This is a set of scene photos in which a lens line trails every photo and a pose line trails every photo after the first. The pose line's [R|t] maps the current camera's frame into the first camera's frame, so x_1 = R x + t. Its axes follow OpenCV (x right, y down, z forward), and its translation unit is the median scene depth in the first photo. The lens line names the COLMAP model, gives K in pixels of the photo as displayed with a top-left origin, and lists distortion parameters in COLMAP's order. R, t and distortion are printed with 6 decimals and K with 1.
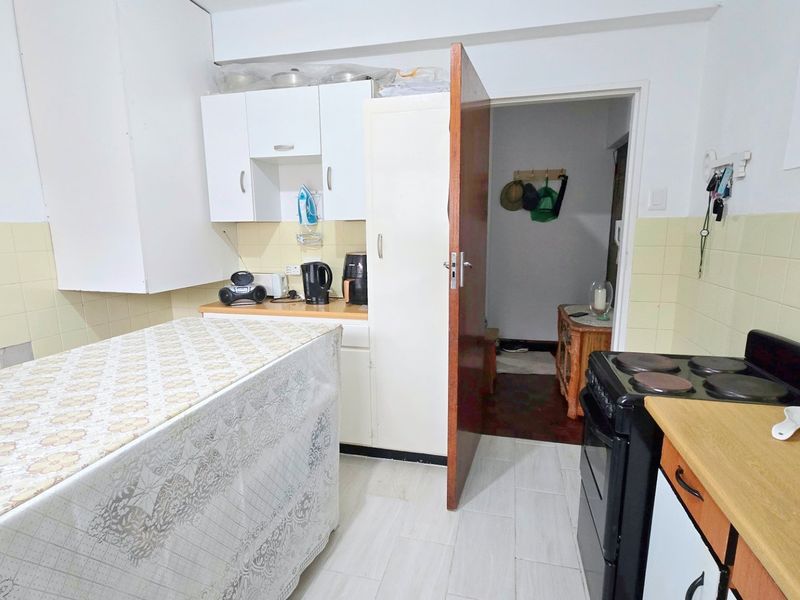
lens RADIAL K [[433.2, 0, 400.1], [0, 433.2, 307.2], [0, 0, 1]] dist [0.003553, 0.000700]
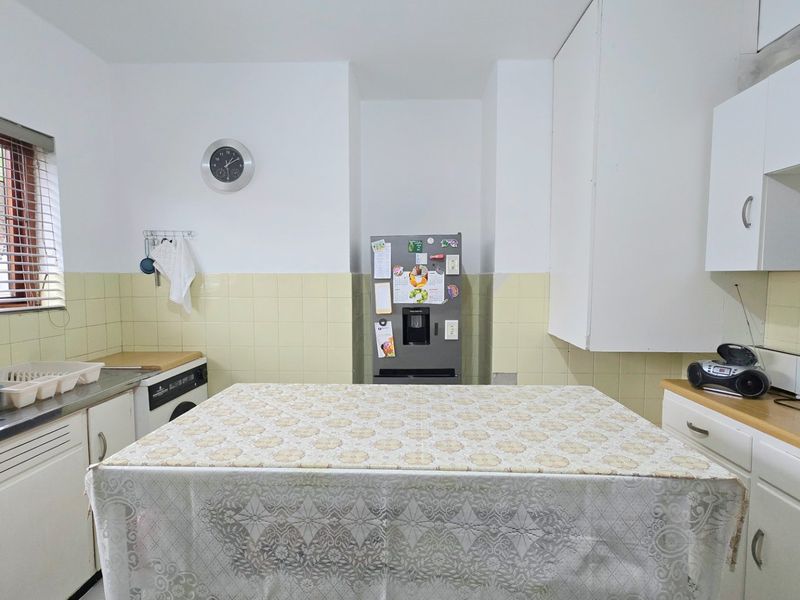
lens RADIAL K [[433.2, 0, 403.4], [0, 433.2, 307.0], [0, 0, 1]] dist [0.003553, 0.000700]
pose [[0.205378, 0.077479, -0.975611, 0.407157], [-0.179061, 0.983009, 0.040372, -0.167004], [0.962163, 0.166402, 0.215762, 0.793704]]
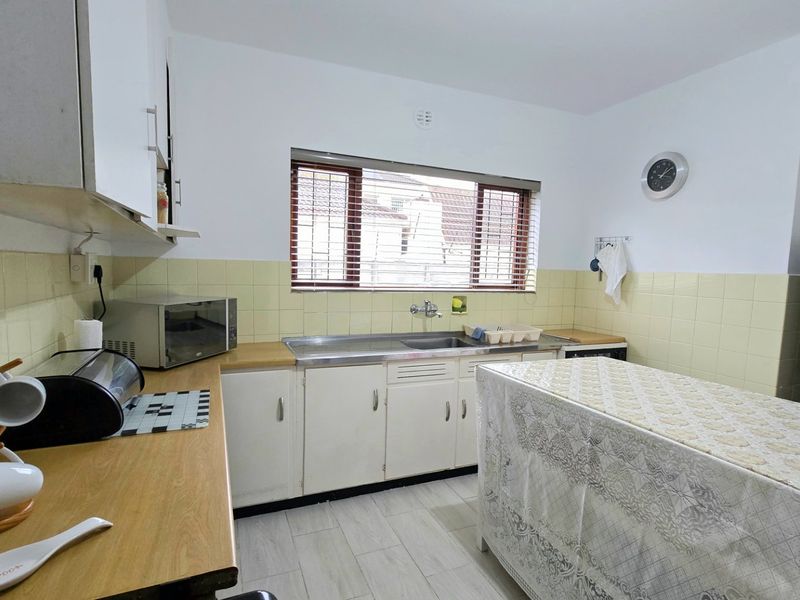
lens RADIAL K [[433.2, 0, 400.9], [0, 433.2, 305.2], [0, 0, 1]] dist [0.003553, 0.000700]
pose [[-0.795898, 0.038404, -0.604211, 0.736076], [-0.129481, 0.964098, 0.231838, -0.299539], [0.591422, 0.262754, -0.762352, 1.511007]]
